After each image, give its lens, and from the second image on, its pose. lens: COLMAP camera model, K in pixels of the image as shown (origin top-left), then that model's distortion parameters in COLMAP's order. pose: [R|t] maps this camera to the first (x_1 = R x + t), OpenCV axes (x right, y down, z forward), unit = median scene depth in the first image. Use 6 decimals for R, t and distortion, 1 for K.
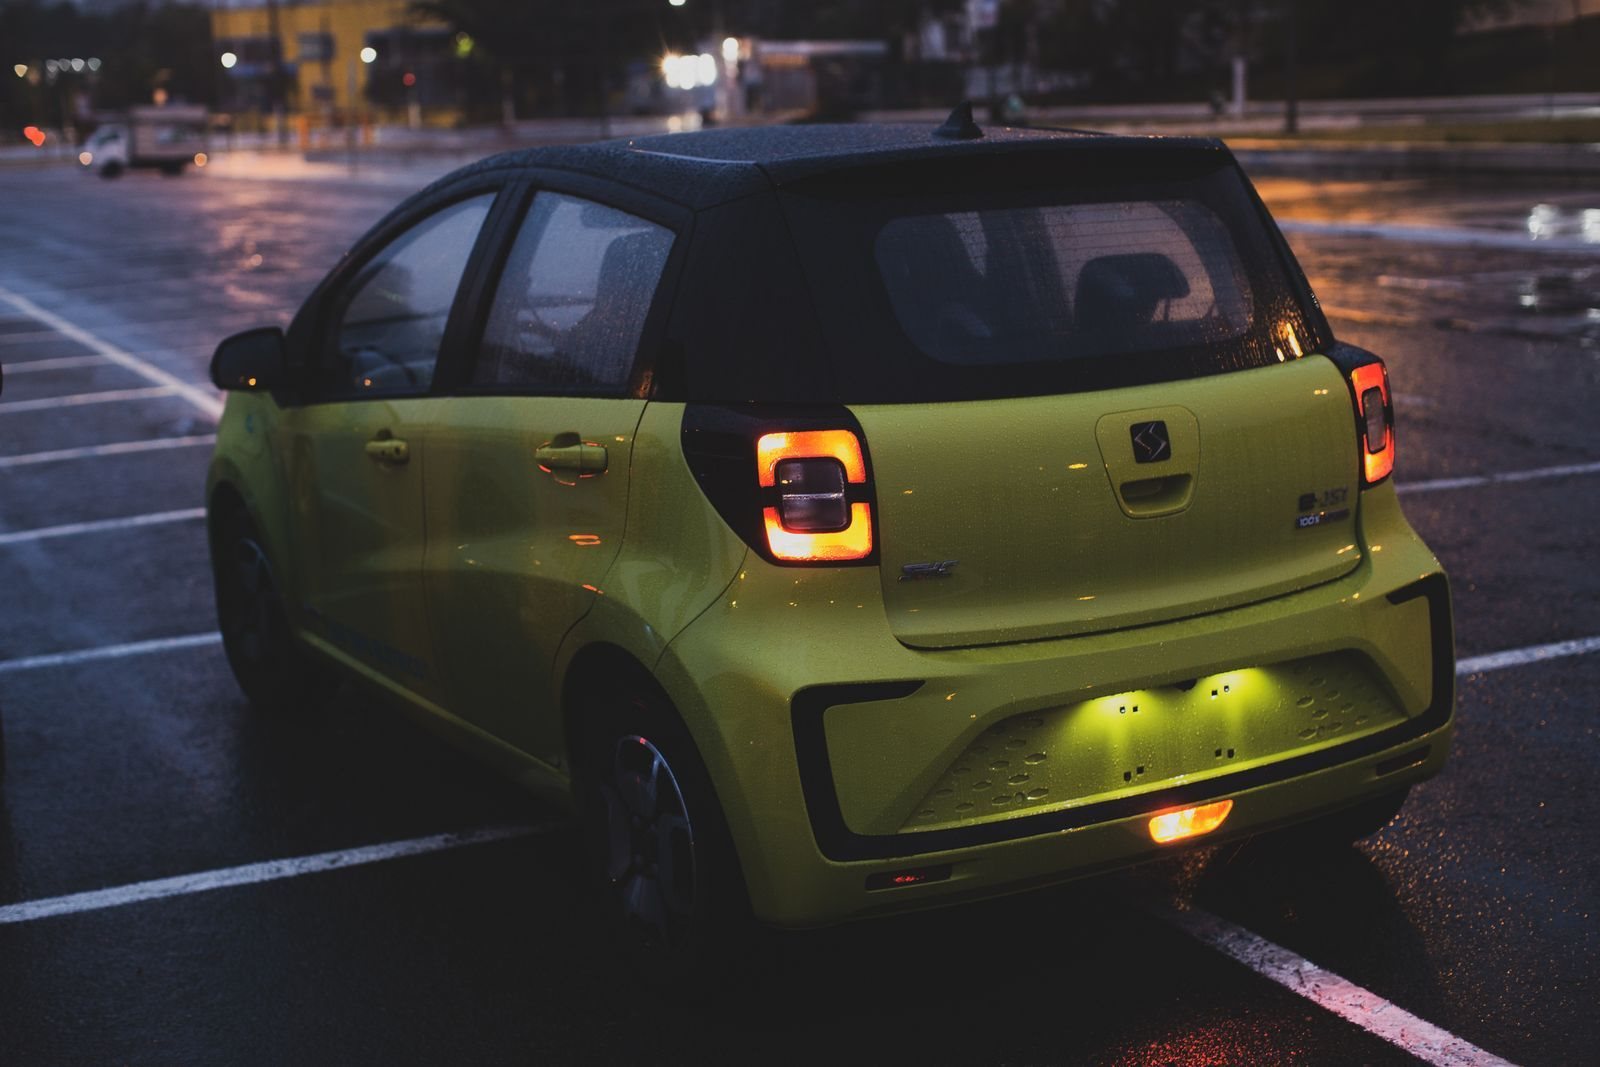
lens RADIAL K [[2300.8, 0, 804.6], [0, 2300.8, 539.9], [0, 0, 1]] dist [-0.084215, 0.000000]
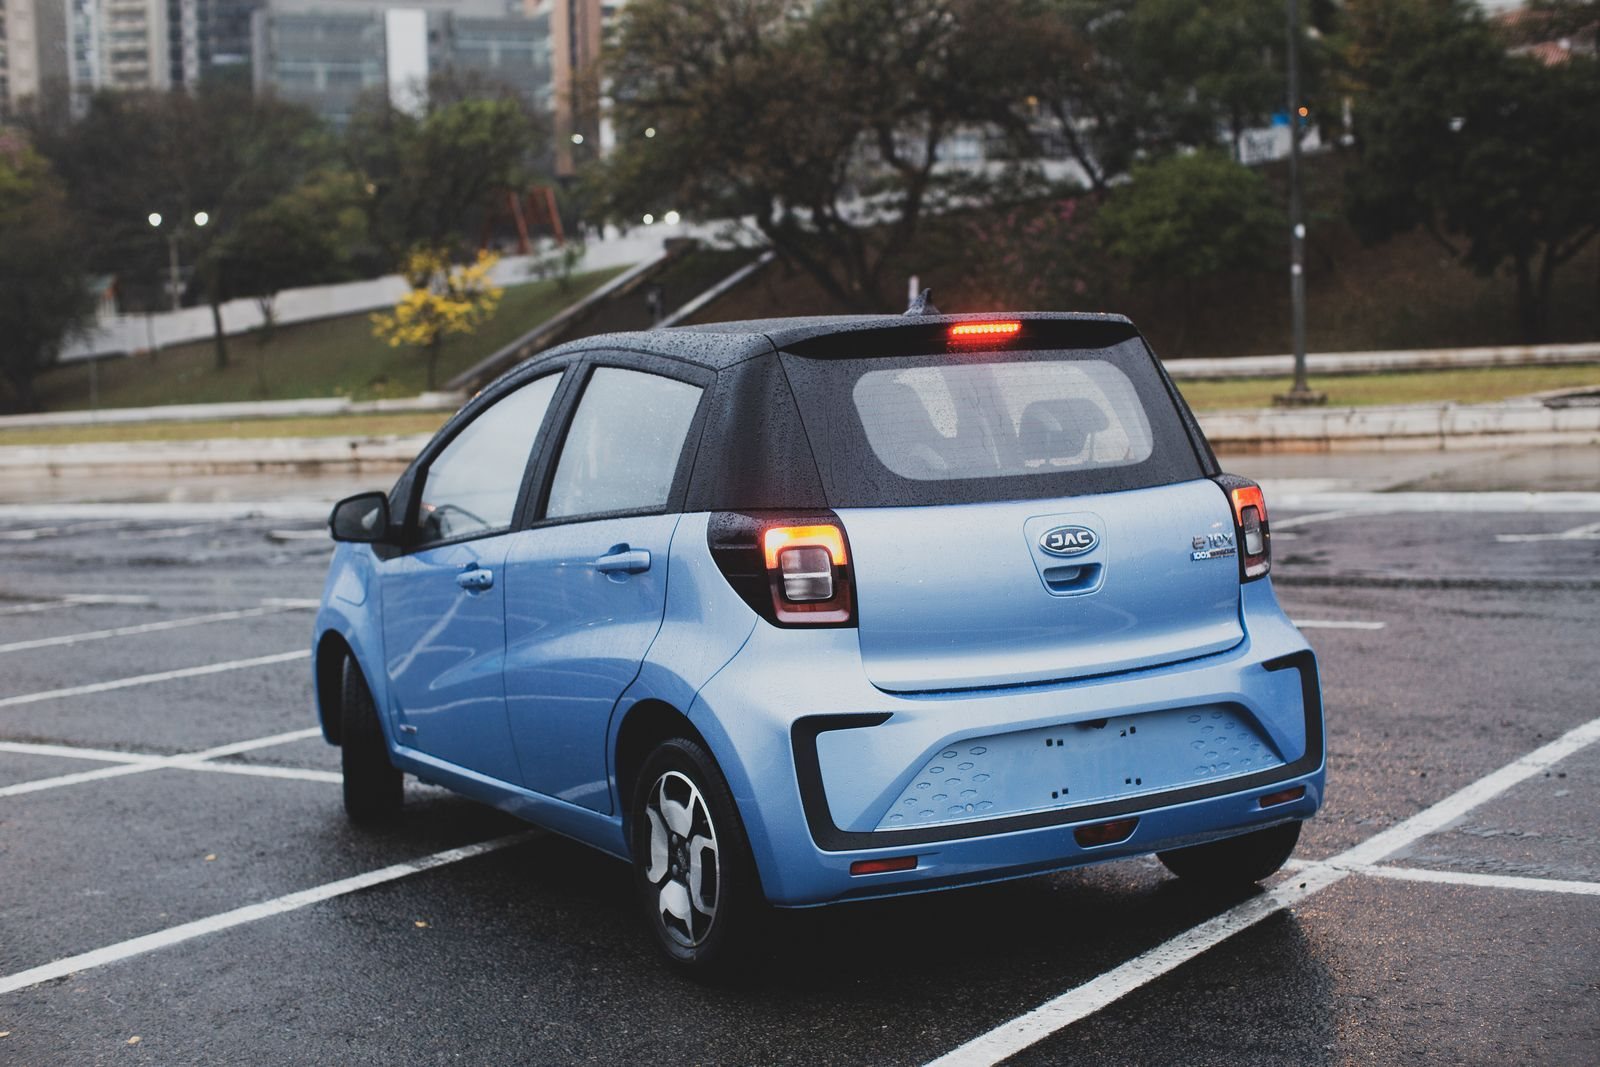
lens RADIAL K [[2300.8, 0, 796.2], [0, 2300.8, 530.6], [0, 0, 1]] dist [-0.084215, 0.000000]
pose [[0.999706, -0.013290, -0.020284, 0.022288], [0.010717, 0.992465, -0.122062, 0.105126], [0.021753, 0.121808, 0.992315, -0.283507]]
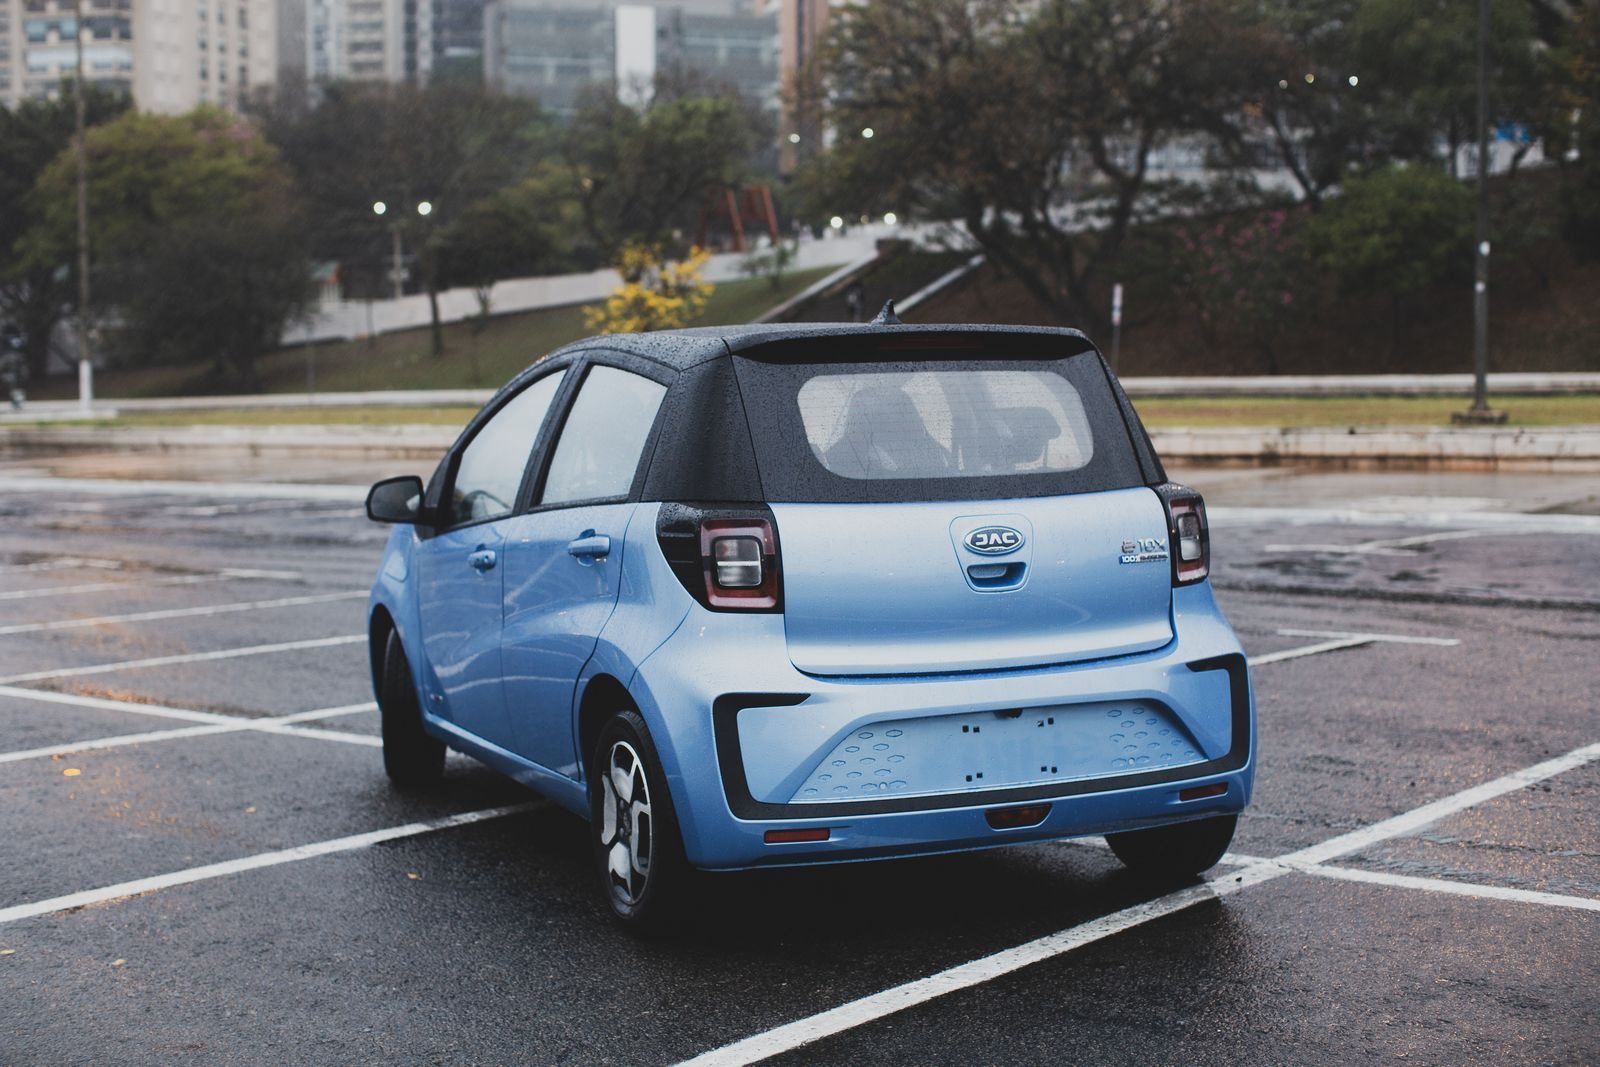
lens RADIAL K [[2300.8, 0, 803.2], [0, 2300.8, 536.9], [0, 0, 1]] dist [-0.084215, 0.000000]
pose [[0.993576, 0.021135, -0.111176, 0.181280], [-0.034388, 0.992337, -0.118677, 0.119090], [0.107815, 0.121737, 0.986689, -0.362498]]
